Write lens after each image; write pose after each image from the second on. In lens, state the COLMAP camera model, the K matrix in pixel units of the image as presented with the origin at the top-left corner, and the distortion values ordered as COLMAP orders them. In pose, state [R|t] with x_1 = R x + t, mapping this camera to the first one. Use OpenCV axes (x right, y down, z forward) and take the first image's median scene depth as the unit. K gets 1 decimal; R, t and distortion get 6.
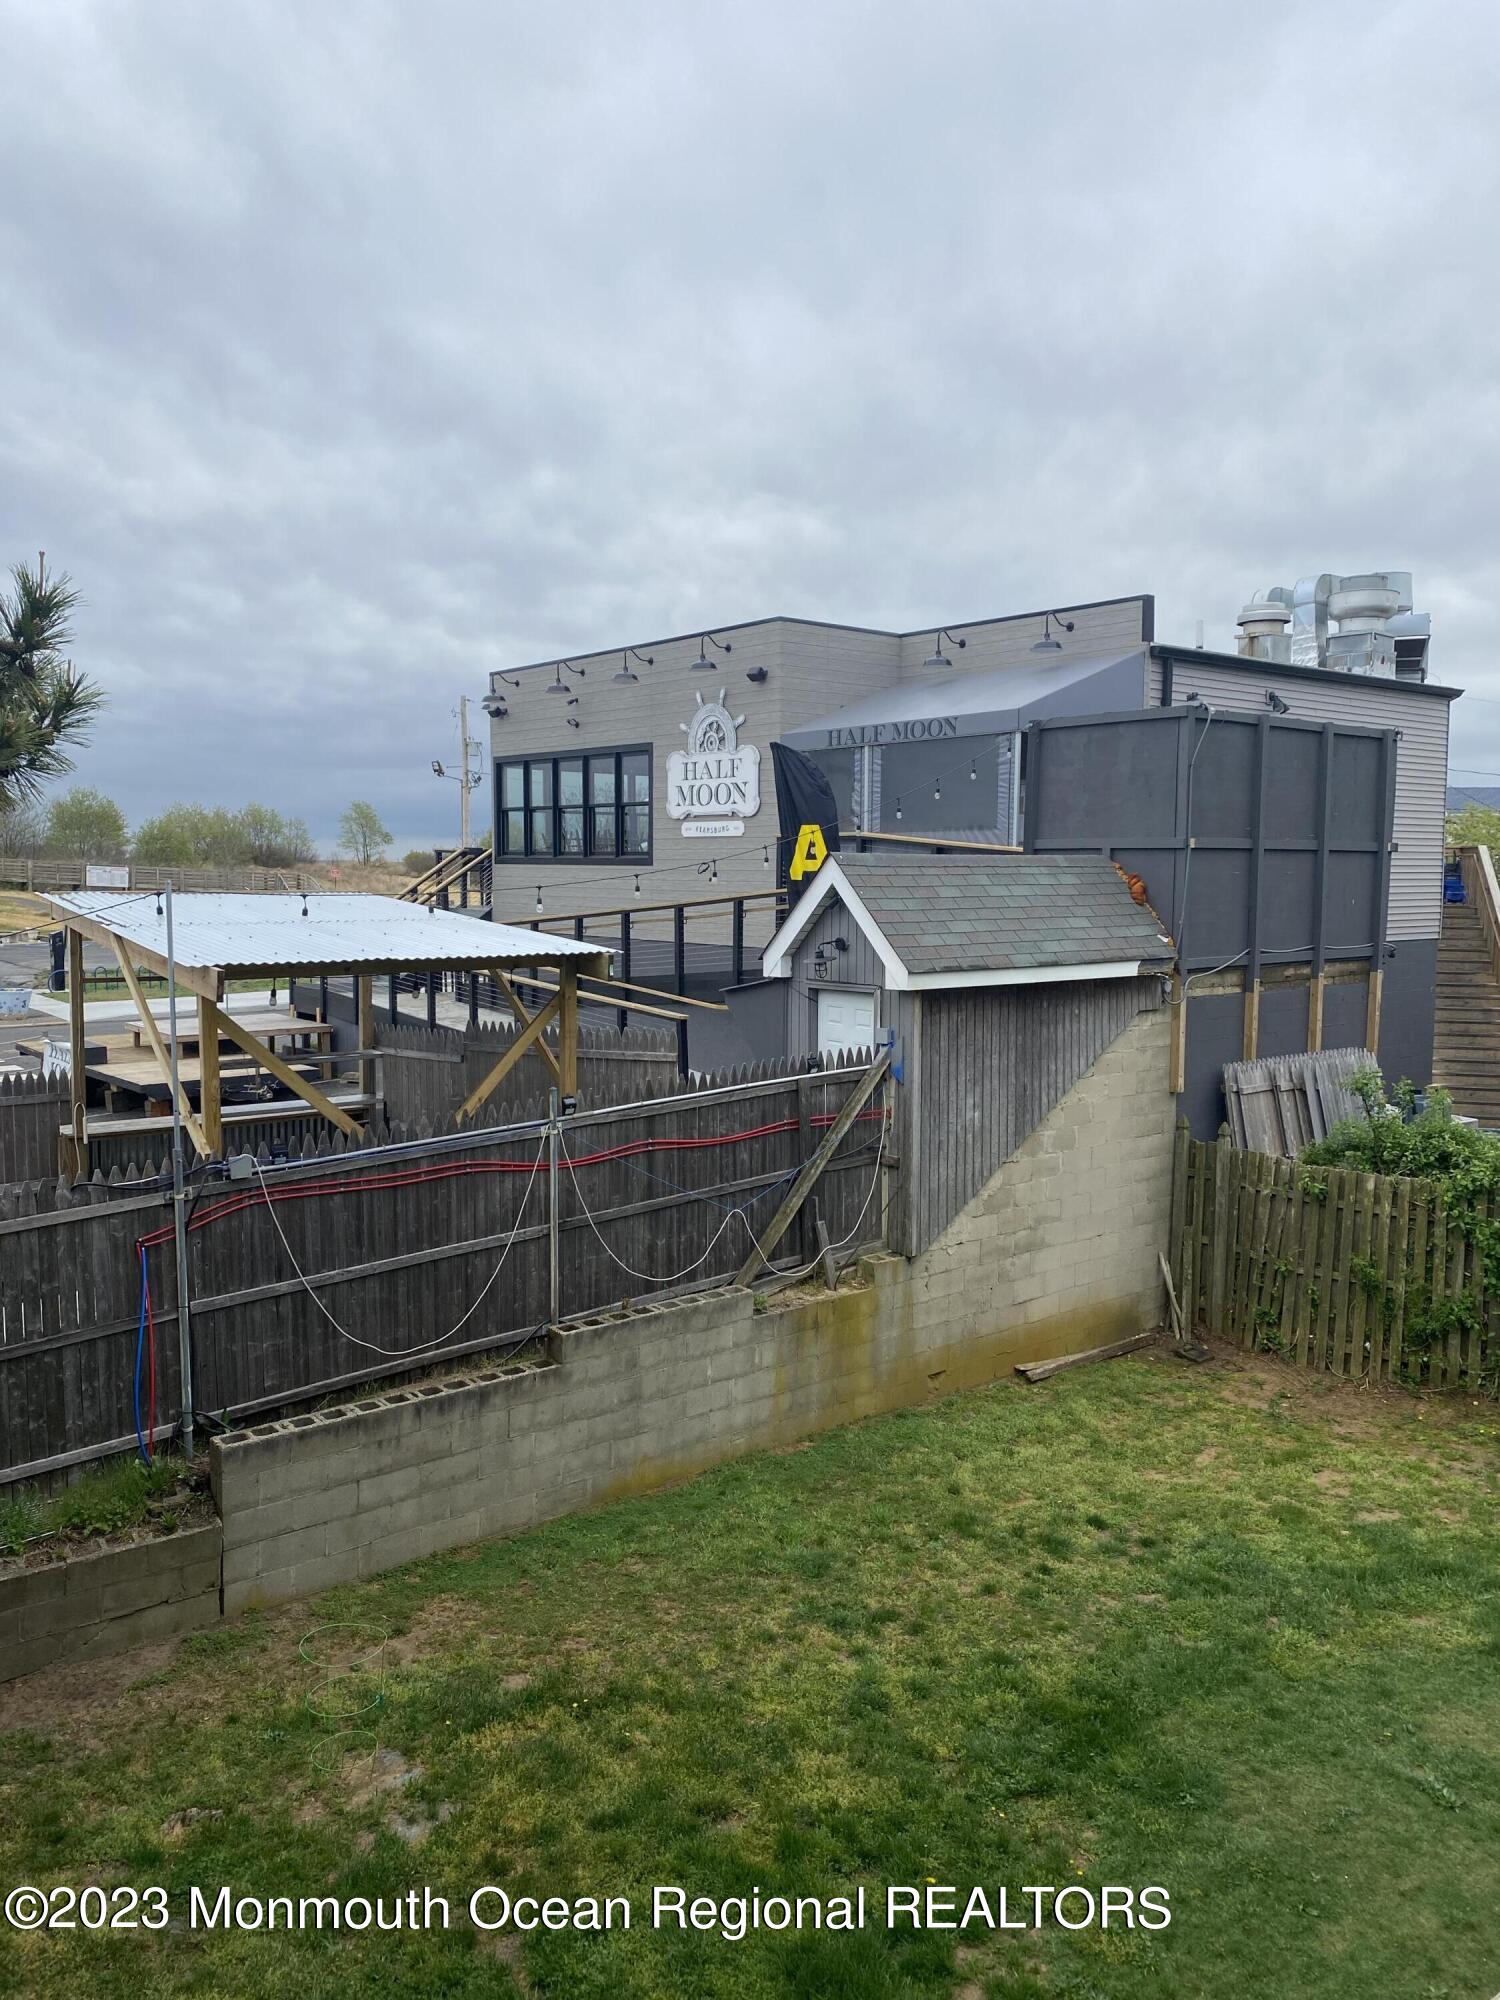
lens RADIAL K [[1494.0, 0, 750.0], [0, 1494.0, 1000.0], [0, 0, 1]] dist [0.118129, -0.002888]
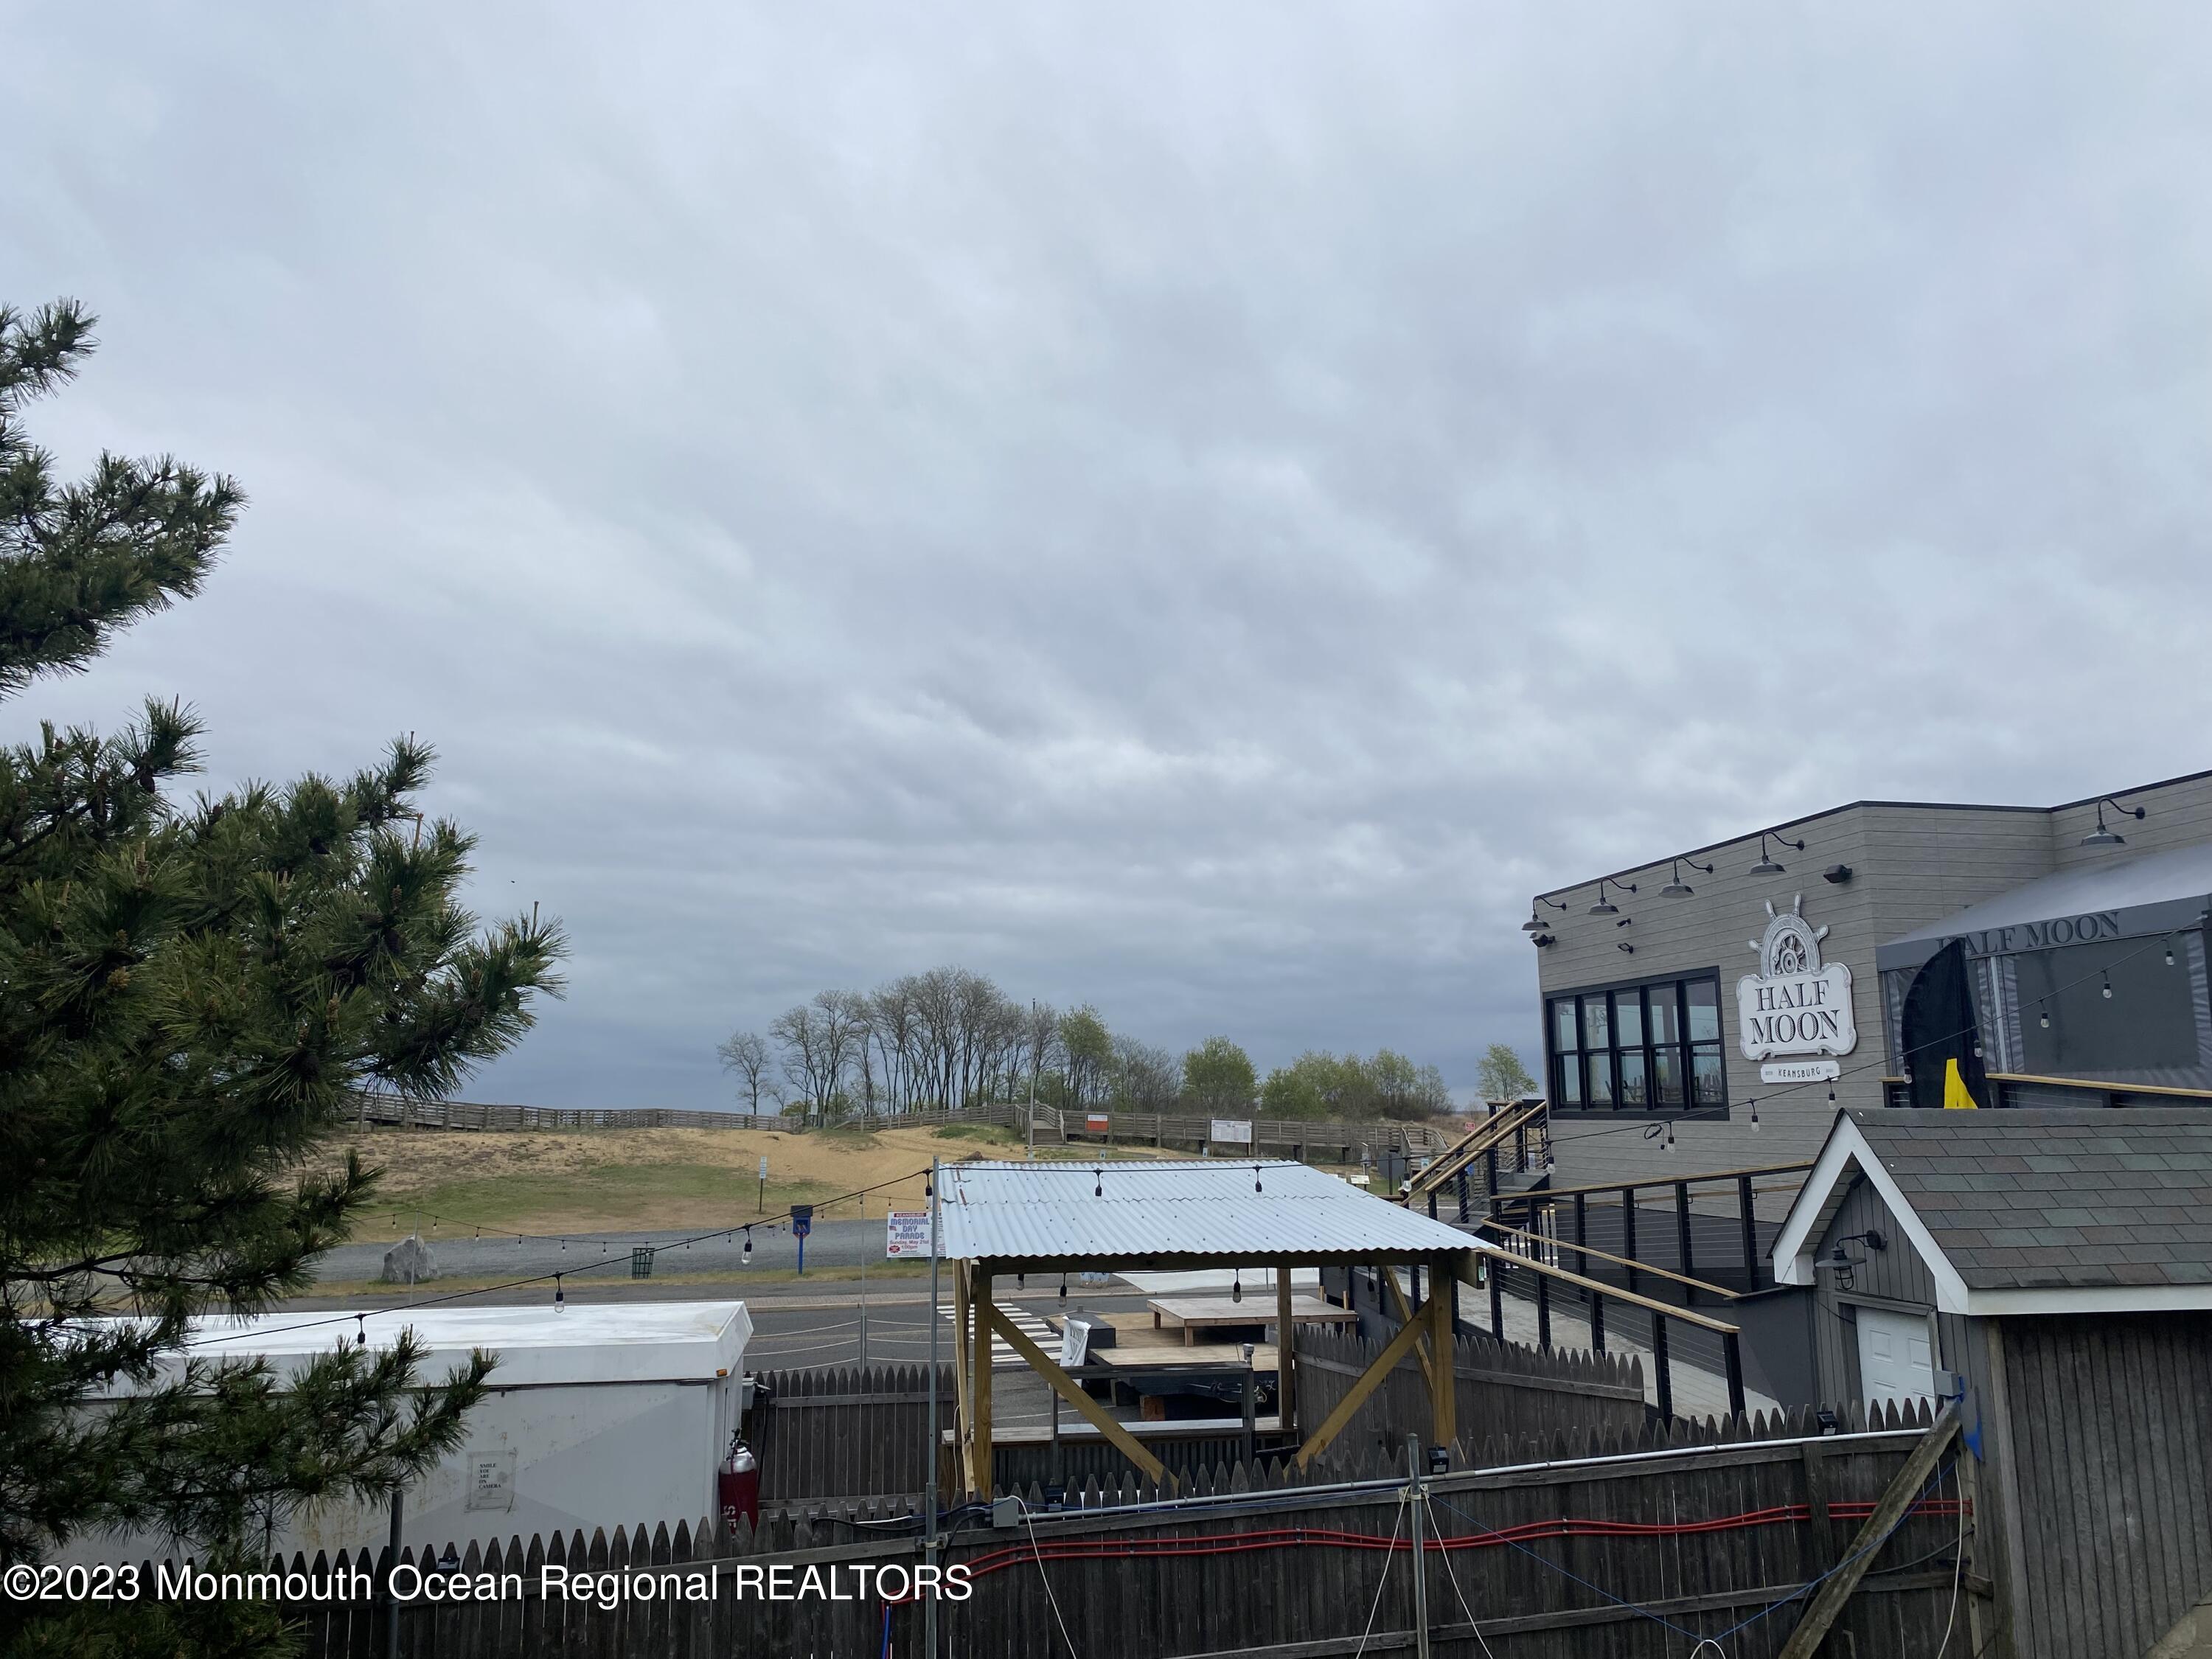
lens RADIAL K [[1676.9, 0, 1106.0], [0, 1676.9, 829.5], [0, 0, 1]] dist [0.048692, -0.041471]
pose [[0.886868, -0.090809, -0.453011, 0.114586], [-0.027631, 0.968315, -0.248198, -0.016268], [0.461196, 0.232636, 0.856259, 0.105226]]
